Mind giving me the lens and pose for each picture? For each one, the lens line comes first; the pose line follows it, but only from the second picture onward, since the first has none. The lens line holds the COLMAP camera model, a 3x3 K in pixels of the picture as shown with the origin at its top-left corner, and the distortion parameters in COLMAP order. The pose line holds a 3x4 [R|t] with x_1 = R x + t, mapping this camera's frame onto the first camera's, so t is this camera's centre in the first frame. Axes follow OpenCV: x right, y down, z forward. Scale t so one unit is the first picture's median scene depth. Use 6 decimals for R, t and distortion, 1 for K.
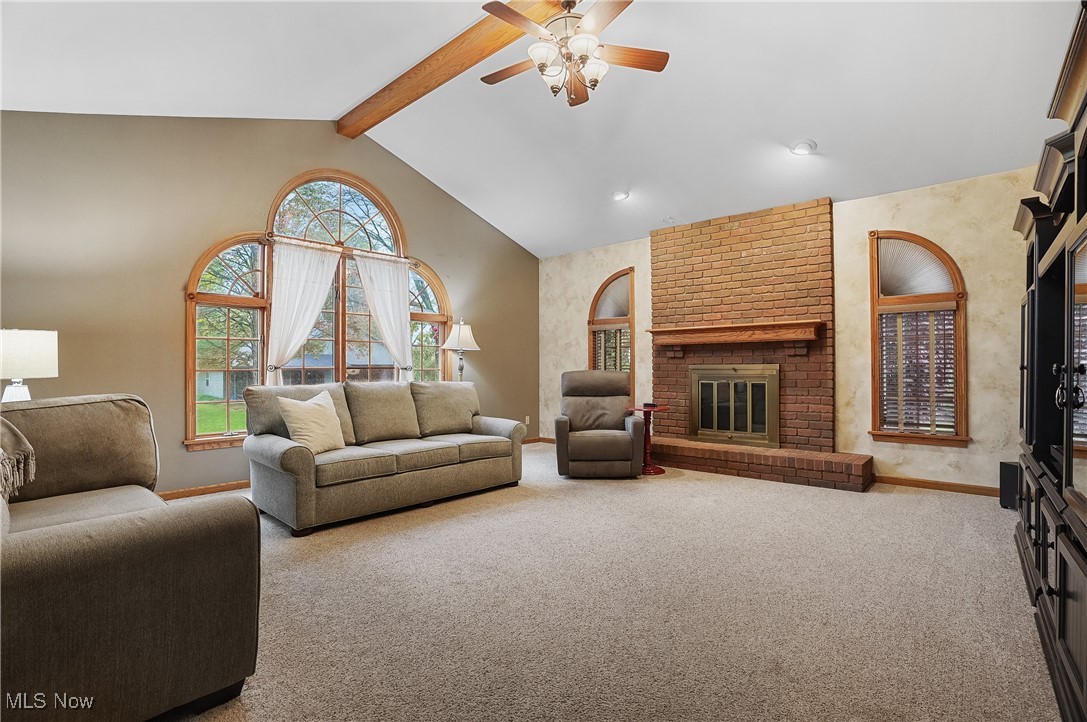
lens RADIAL K [[500.0, 0, 543.5], [0, 500.0, 361.0], [0, 0, 1]] dist [-0.002186, 0.000017]
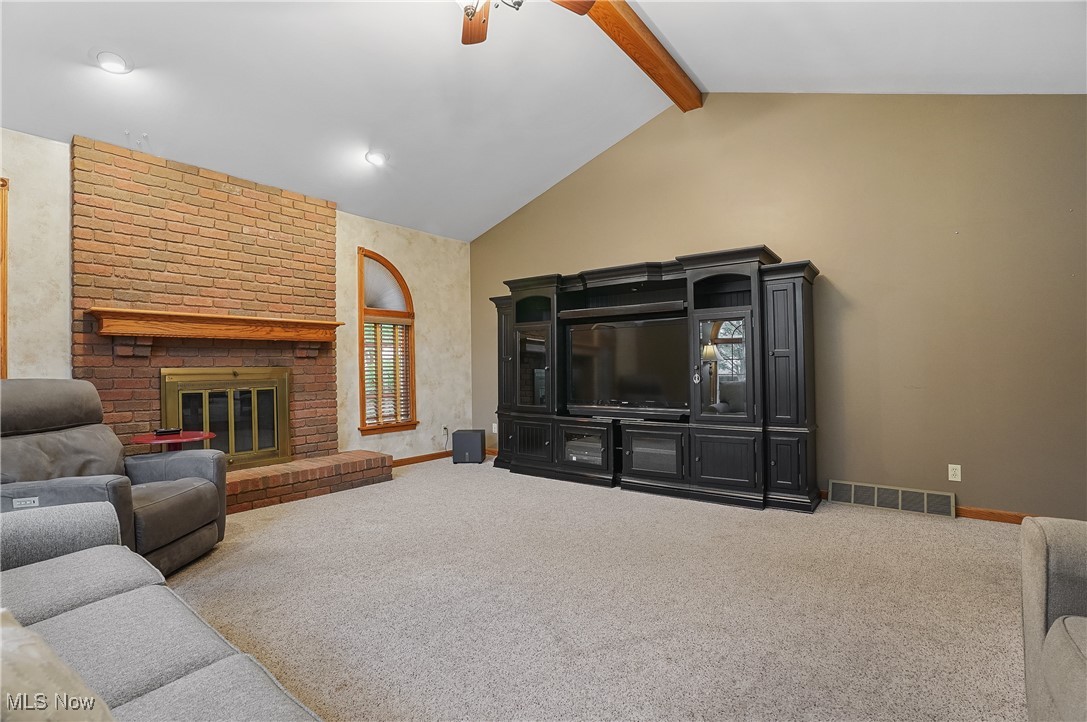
lens RADIAL K [[500.0, 0, 543.5], [0, 500.0, 361.0], [0, 0, 1]] dist [-0.002186, 0.000017]
pose [[-0.000657, 0.014429, 0.999896, -0.424149], [-0.002899, 0.999892, -0.014431, 0.007284], [-0.999996, -0.002909, -0.000615, 0.553679]]
